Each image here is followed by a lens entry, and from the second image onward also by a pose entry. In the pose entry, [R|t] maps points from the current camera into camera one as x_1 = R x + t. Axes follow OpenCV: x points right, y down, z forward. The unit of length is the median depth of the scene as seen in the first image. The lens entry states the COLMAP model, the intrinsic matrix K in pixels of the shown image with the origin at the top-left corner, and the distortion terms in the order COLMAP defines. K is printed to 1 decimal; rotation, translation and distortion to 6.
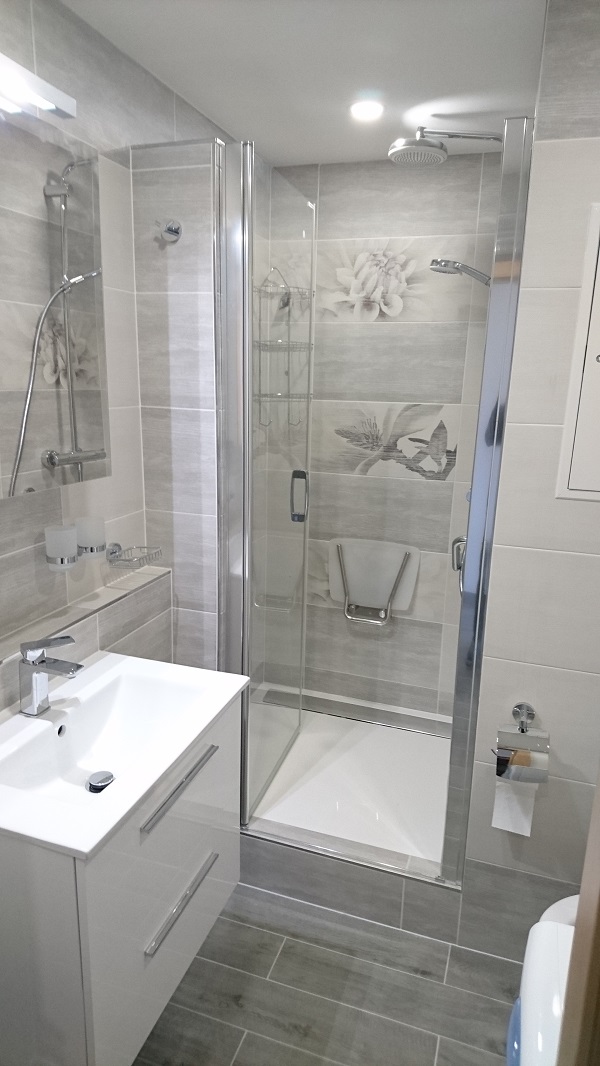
lens RADIAL K [[667.3, 0, 300.0], [0, 667.3, 533.0], [0, 0, 1]] dist [0.186127, -0.309342]
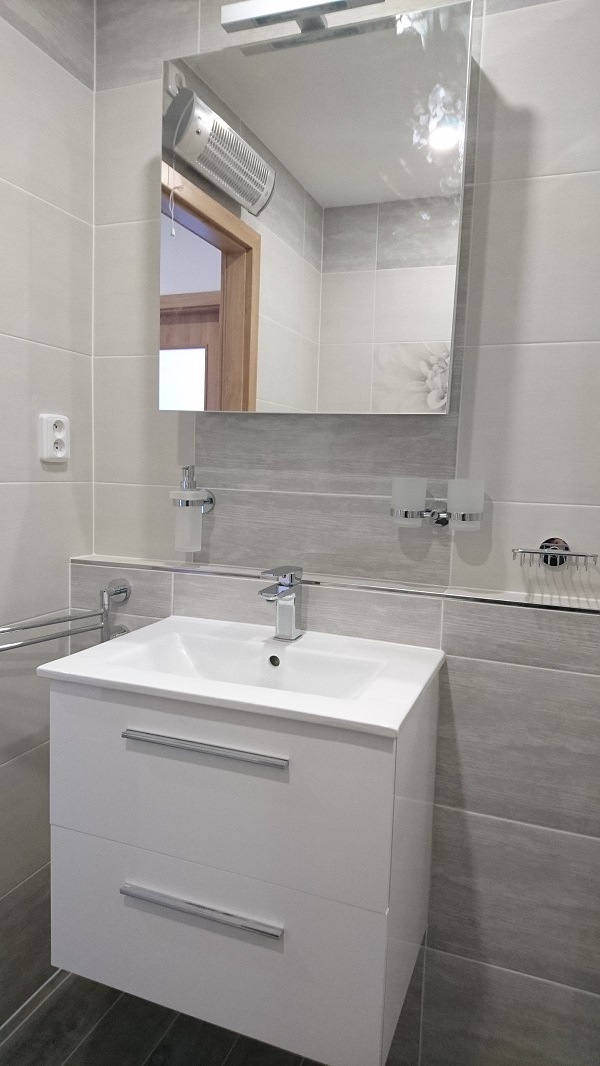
lens RADIAL K [[667.3, 0, 300.0], [0, 667.3, 533.0], [0, 0, 1]] dist [0.186127, -0.309342]
pose [[-0.042472, 0.075590, -0.996234, 0.432512], [-0.270227, 0.959100, 0.084293, 0.021936], [0.961859, 0.272789, -0.020309, 0.769970]]
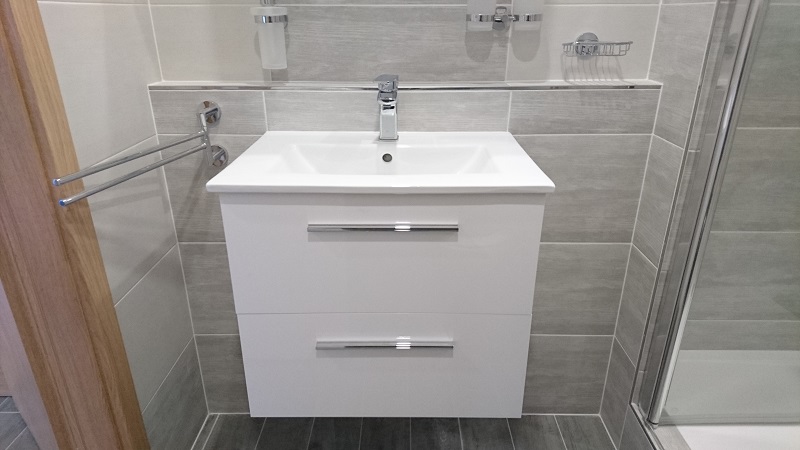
lens RADIAL K [[500.8, 0, 400.0], [0, 500.8, 225.0], [0, 0, 1]] dist [0.186127, -0.309342]
pose [[0.313227, 0.344403, -0.885029, 0.336898], [-0.218788, 0.933026, 0.285648, 0.113384], [0.924132, 0.104161, 0.367600, 0.553237]]
